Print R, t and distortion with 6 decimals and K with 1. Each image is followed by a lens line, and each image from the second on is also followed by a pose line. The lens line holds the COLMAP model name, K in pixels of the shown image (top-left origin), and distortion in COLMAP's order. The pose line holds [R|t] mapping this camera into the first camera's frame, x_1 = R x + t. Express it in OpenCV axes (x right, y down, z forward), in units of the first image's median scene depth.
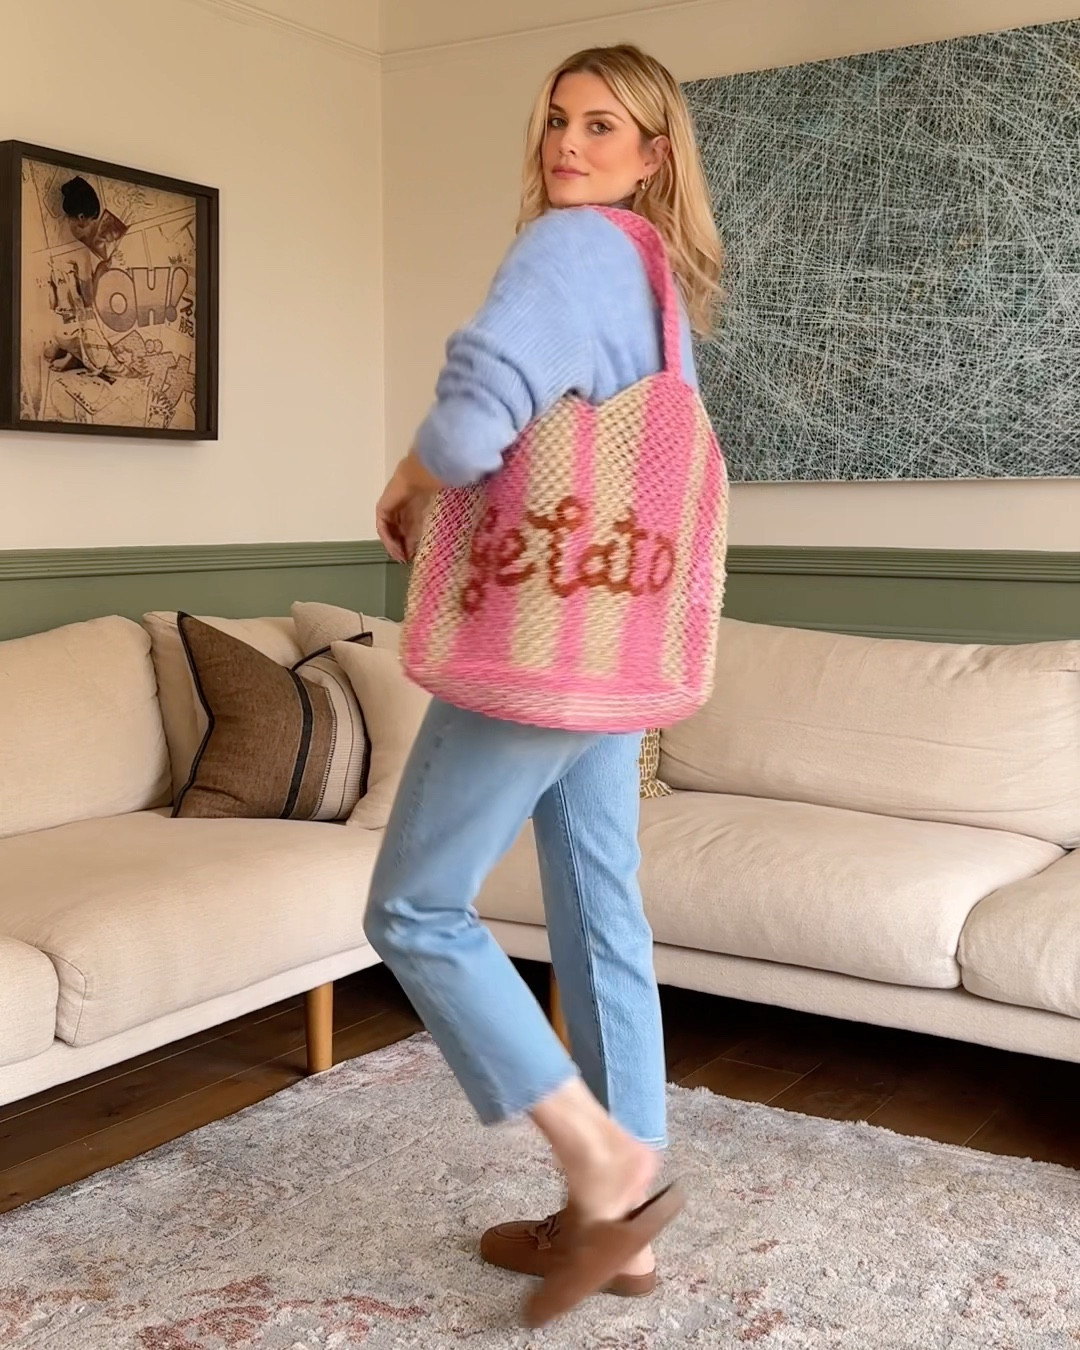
lens RADIAL K [[1693.7, 0, 543.7], [0, 1693.7, 506.3], [0, 0, 1]] dist [0.300192, -0.639927]
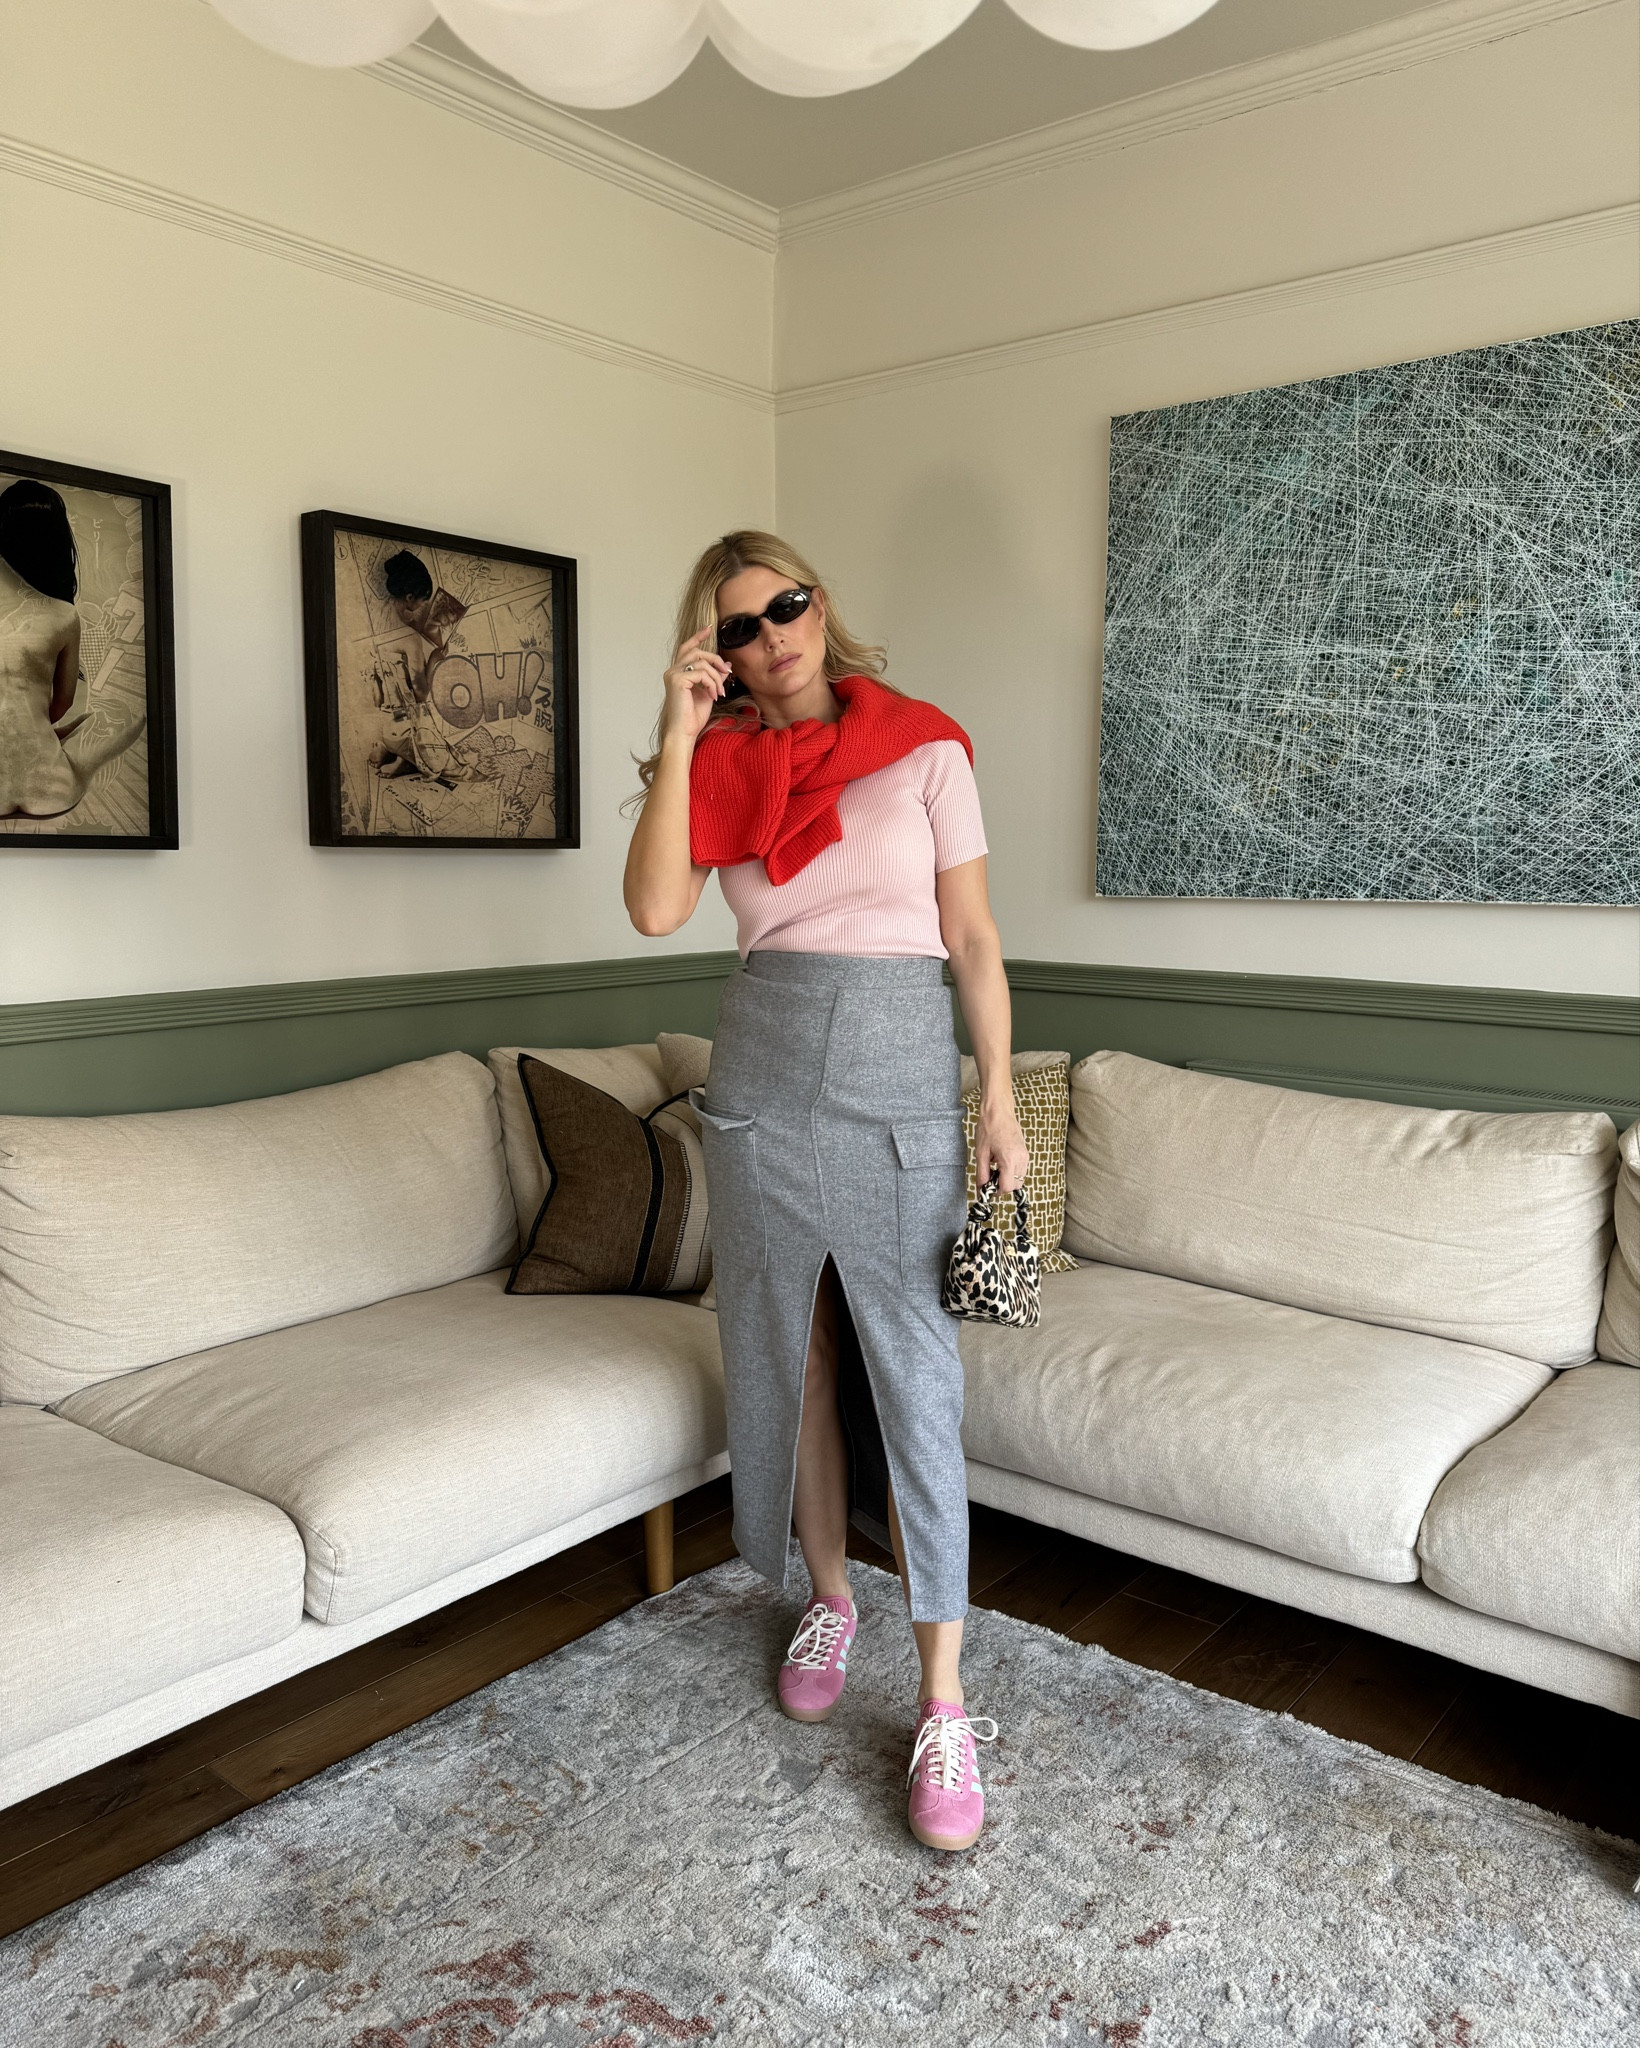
lens RADIAL K [[1611.0, 0, 820.0], [0, 1611.0, 1024.0], [0, 0, 1]] dist [0.065028, -0.068761]
pose [[0.993385, 0.014894, -0.113859, 0.038007], [-0.002090, 0.993734, 0.111755, -0.049090], [0.114810, -0.110778, 0.987191, 0.206588]]
